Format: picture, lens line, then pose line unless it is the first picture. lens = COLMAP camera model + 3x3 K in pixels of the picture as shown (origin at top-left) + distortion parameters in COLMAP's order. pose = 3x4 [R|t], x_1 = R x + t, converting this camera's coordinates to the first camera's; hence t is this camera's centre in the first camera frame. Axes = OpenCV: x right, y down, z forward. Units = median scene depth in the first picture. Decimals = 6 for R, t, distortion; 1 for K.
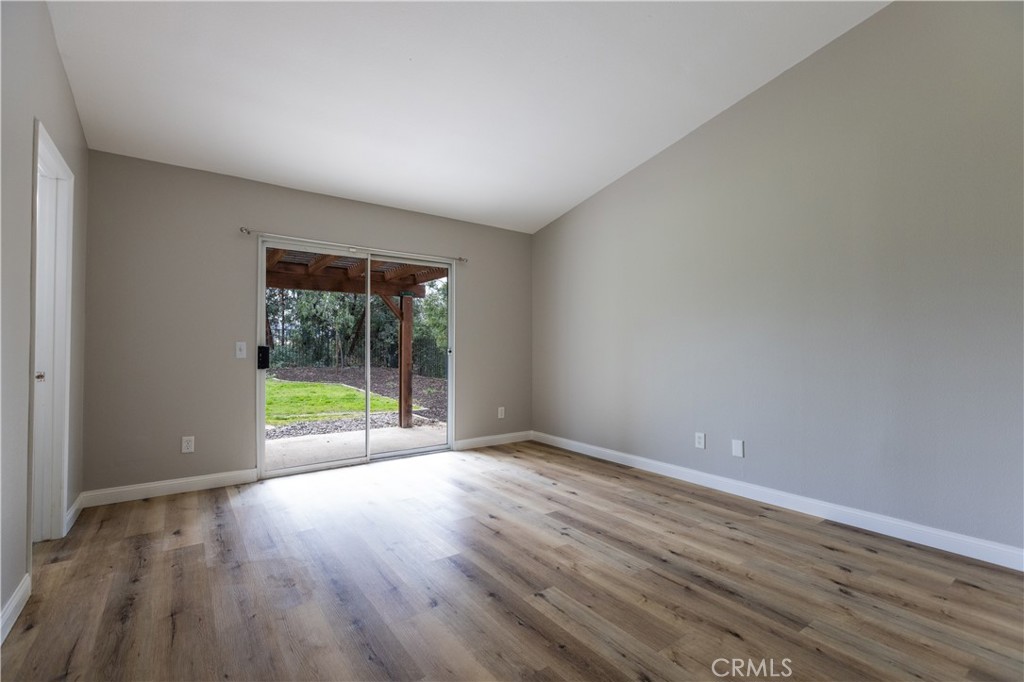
lens RADIAL K [[461.0, 0, 511.3], [0, 461.0, 343.2], [0, 0, 1]] dist [0.000695, 0.000350]
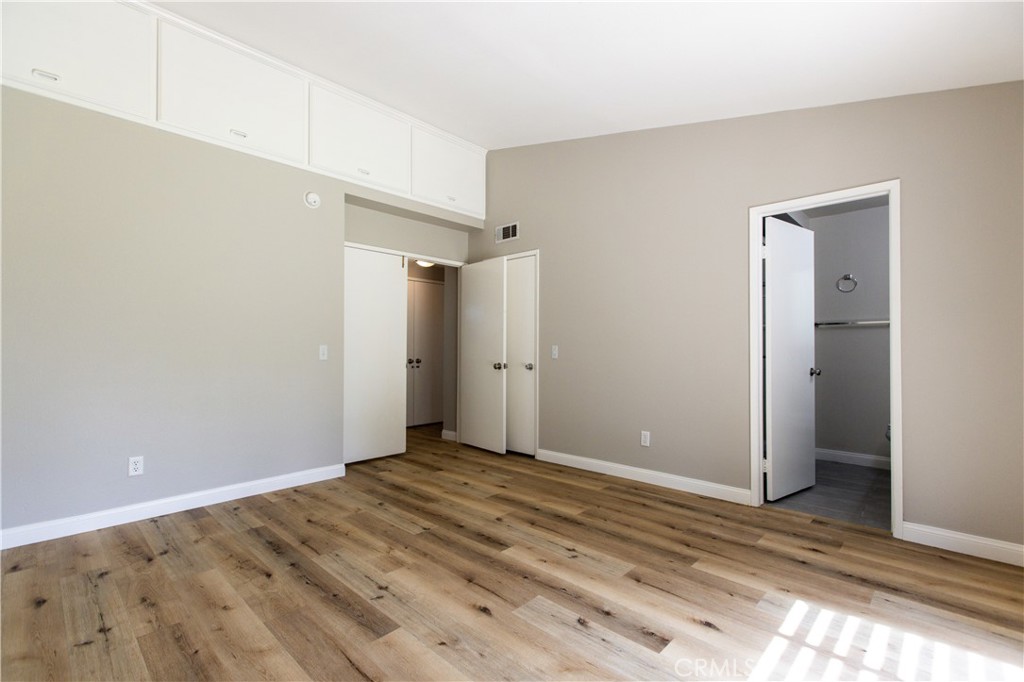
lens RADIAL K [[461.0, 0, 511.9], [0, 461.0, 345.1], [0, 0, 1]] dist [0.000695, 0.000350]
pose [[-0.984200, -0.007275, -0.176908, 0.047254], [-0.003509, 0.999761, -0.021592, 0.022804], [0.177023, -0.020630, -0.983991, 1.982145]]
